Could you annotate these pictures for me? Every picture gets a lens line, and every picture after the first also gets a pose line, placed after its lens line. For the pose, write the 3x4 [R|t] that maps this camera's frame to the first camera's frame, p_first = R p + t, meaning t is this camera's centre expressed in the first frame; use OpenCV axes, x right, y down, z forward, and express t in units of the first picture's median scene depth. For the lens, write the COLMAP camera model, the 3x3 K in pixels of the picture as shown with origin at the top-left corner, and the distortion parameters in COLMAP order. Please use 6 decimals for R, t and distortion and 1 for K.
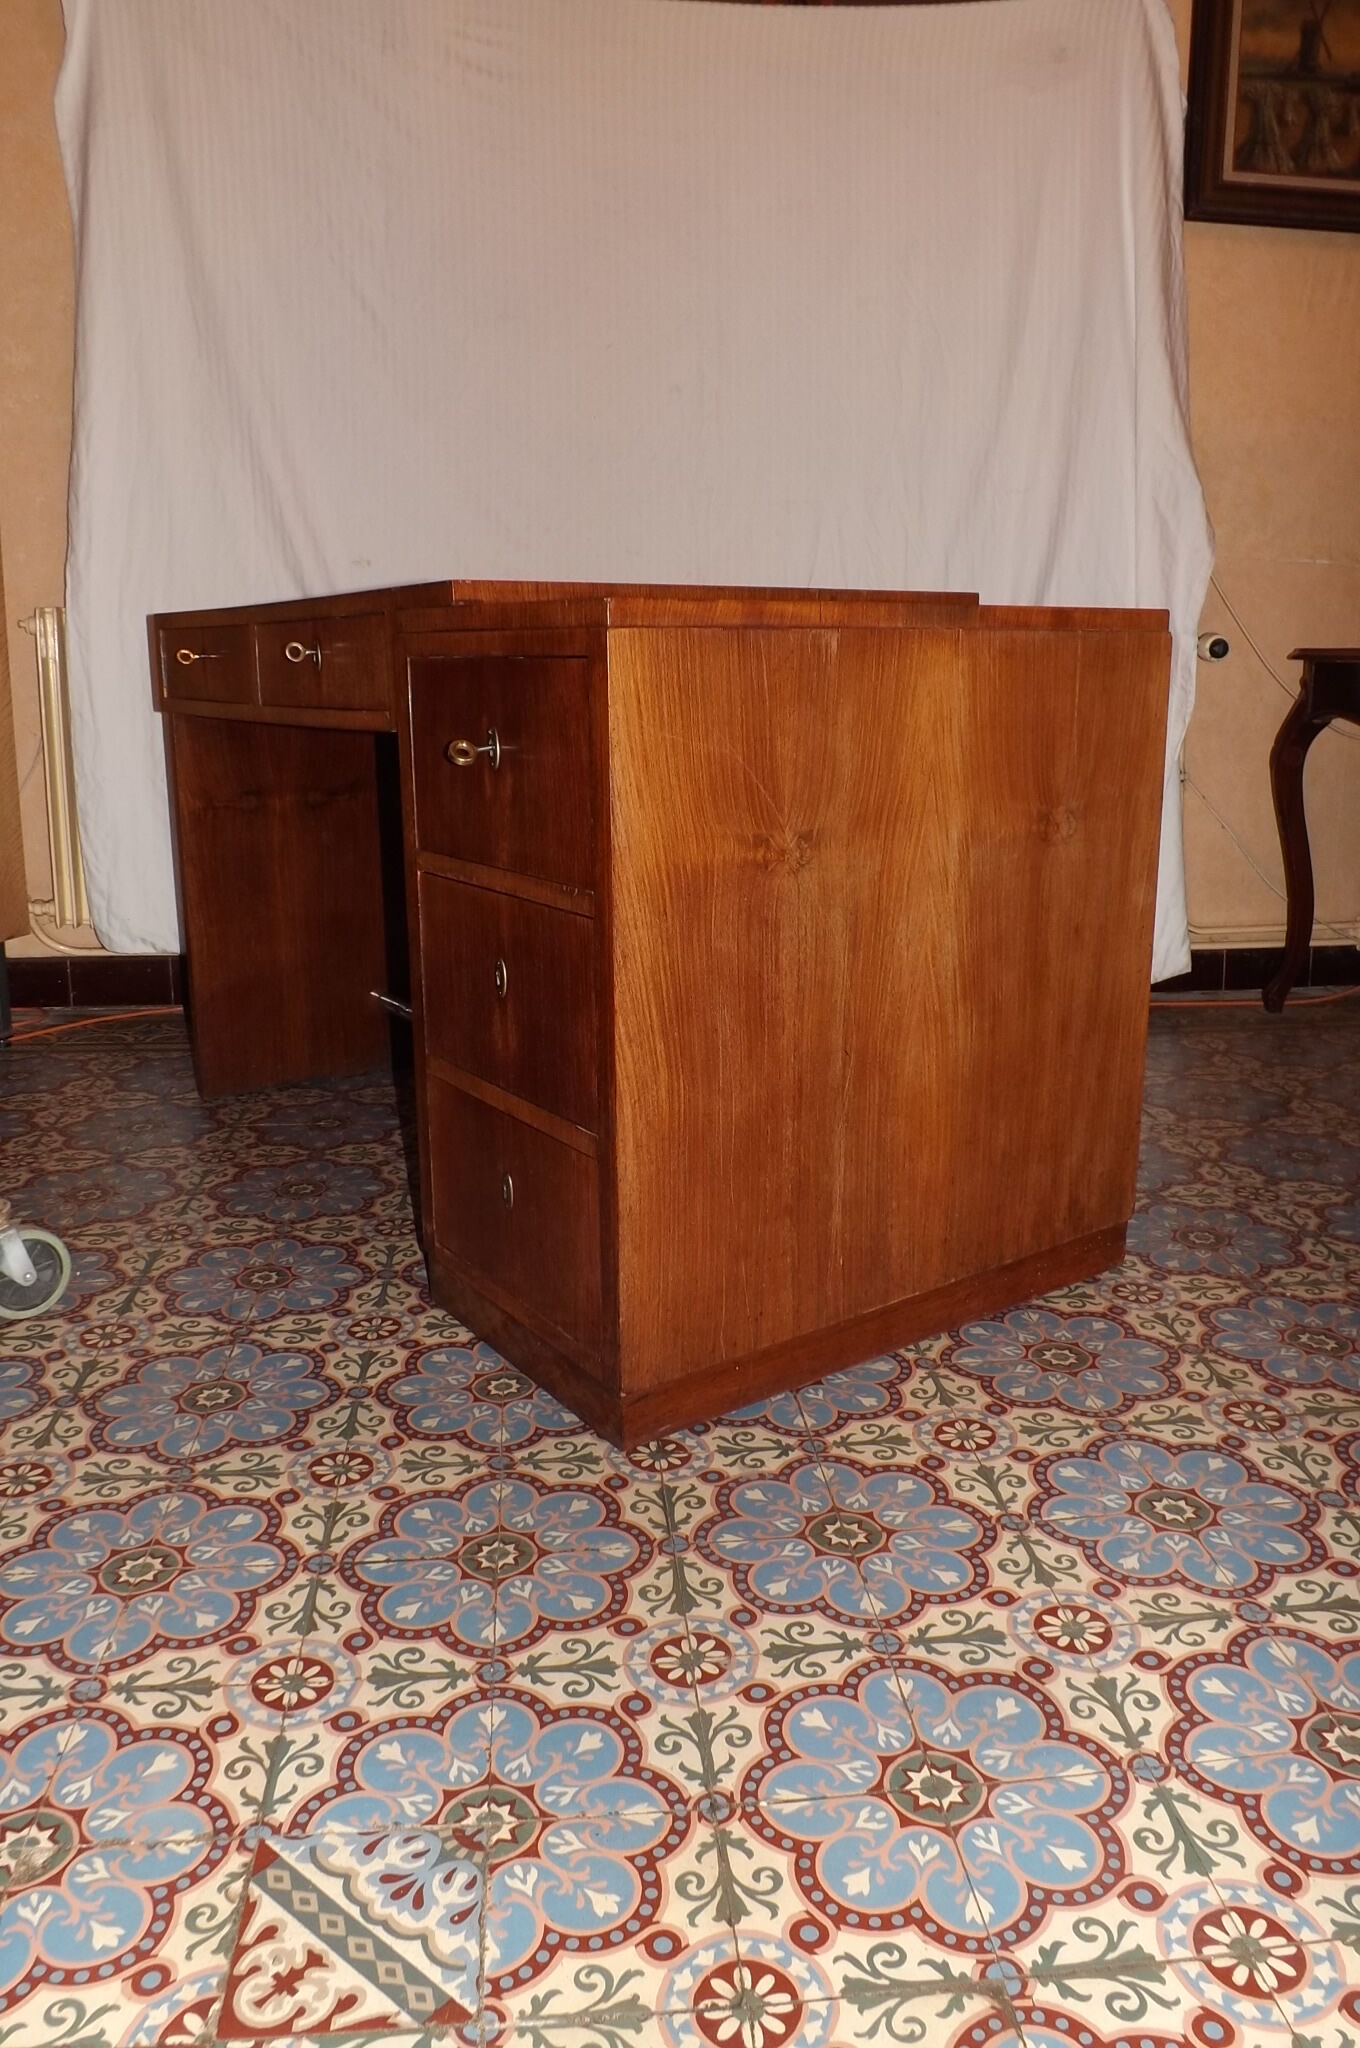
lens RADIAL K [[1491.9, 0, 671.6], [0, 1491.9, 1023.8], [0, 0, 1]] dist [-0.070966, 0.029905]
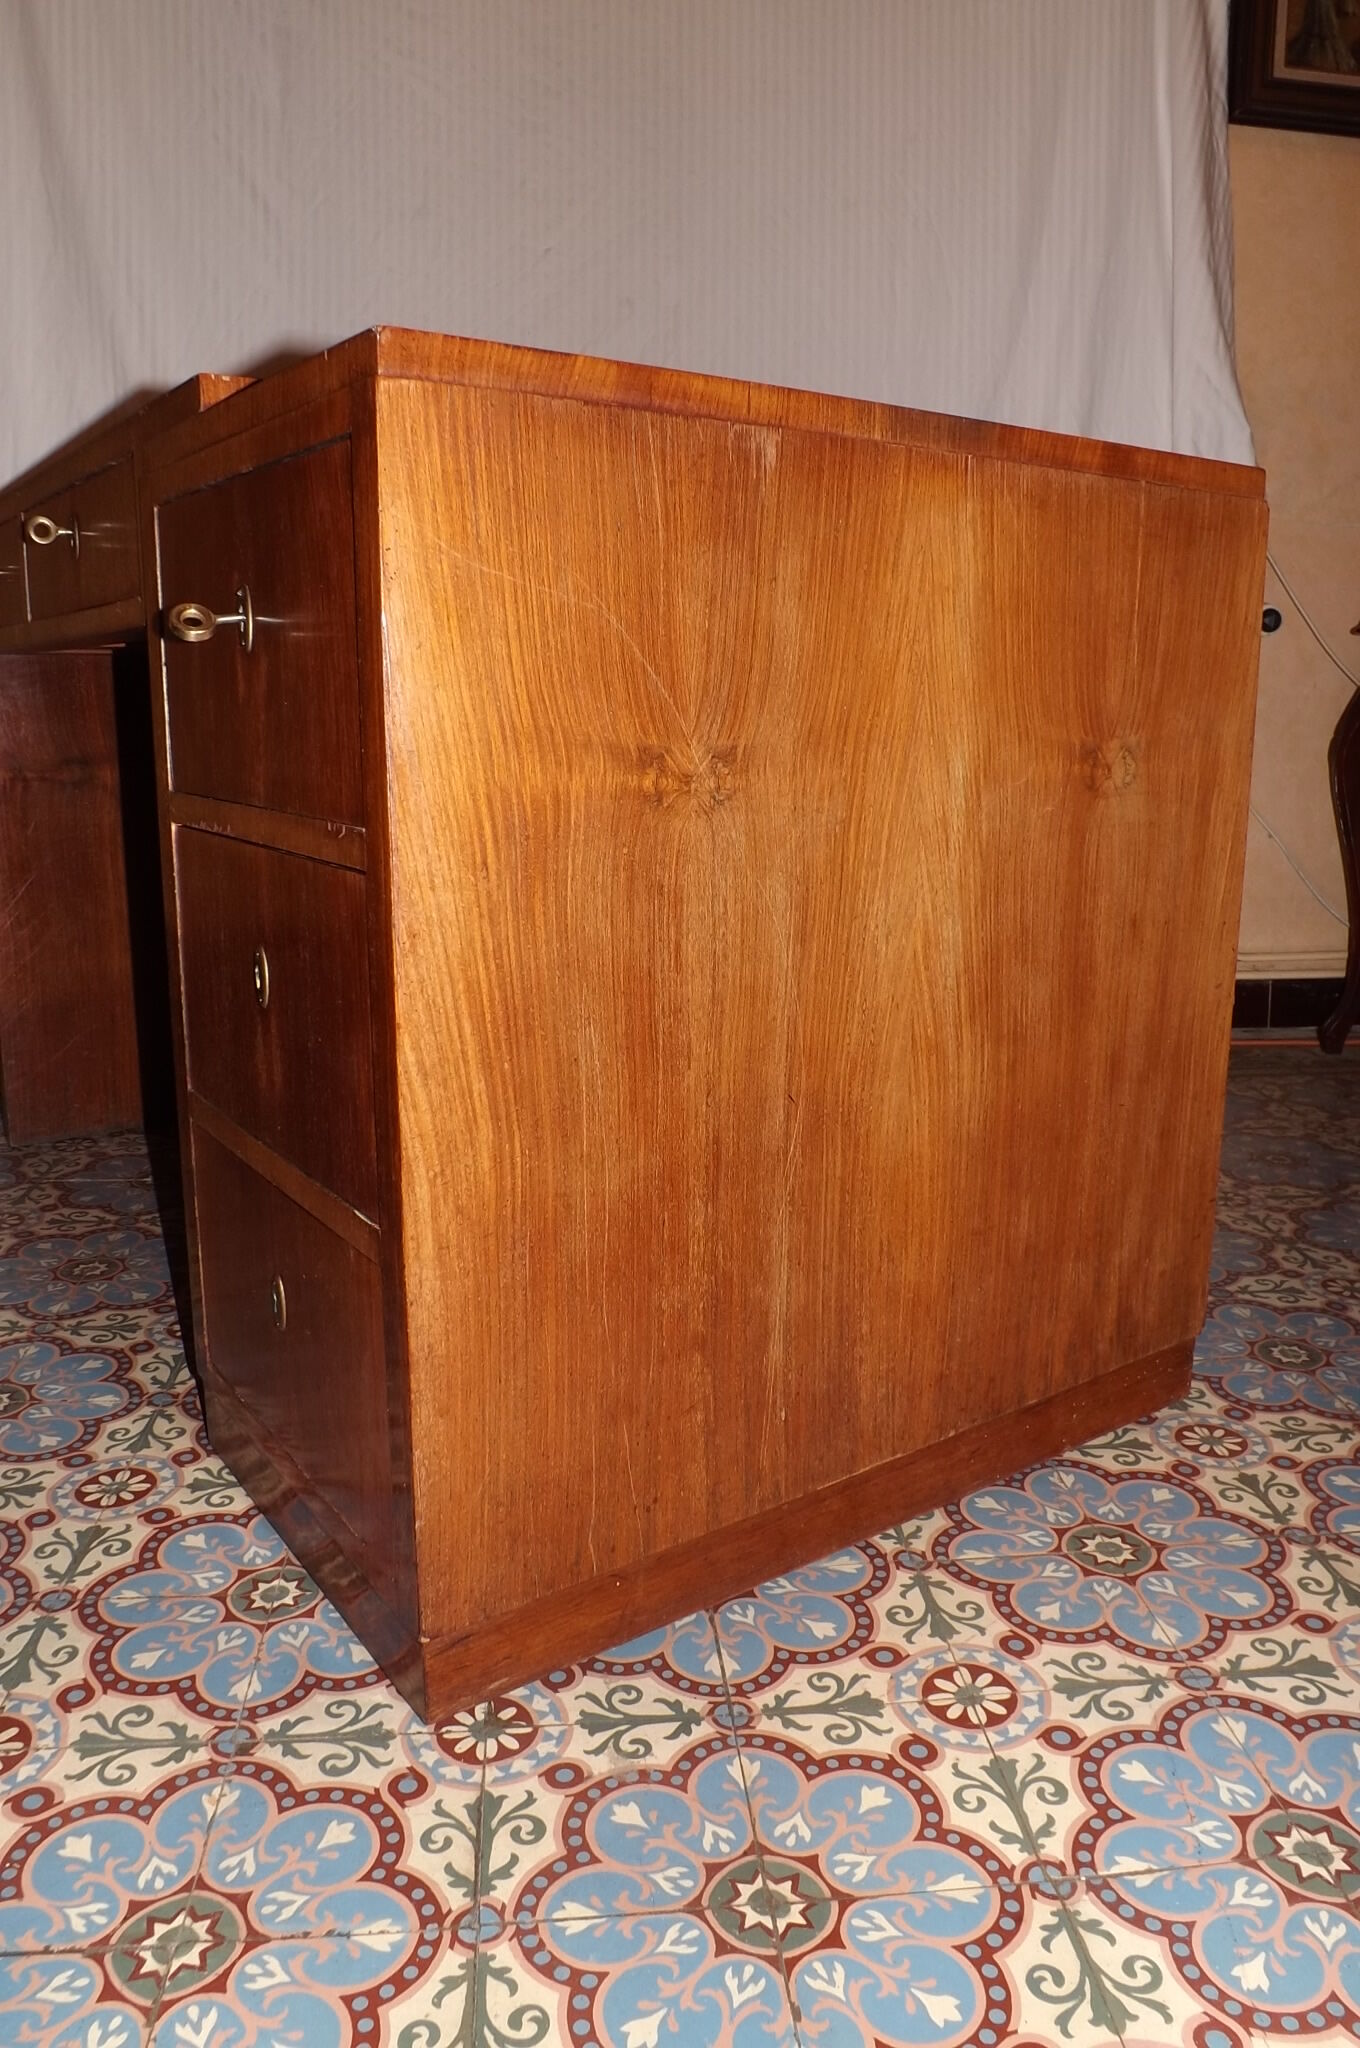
lens RADIAL K [[1491.9, 0, 681.5], [0, 1491.9, 1012.7], [0, 0, 1]] dist [-0.070966, 0.029905]
pose [[0.999901, 0.011929, 0.007500, 0.062549], [-0.011663, 0.999336, -0.034525, 0.004933], [-0.007906, 0.034435, 0.999376, 0.340624]]
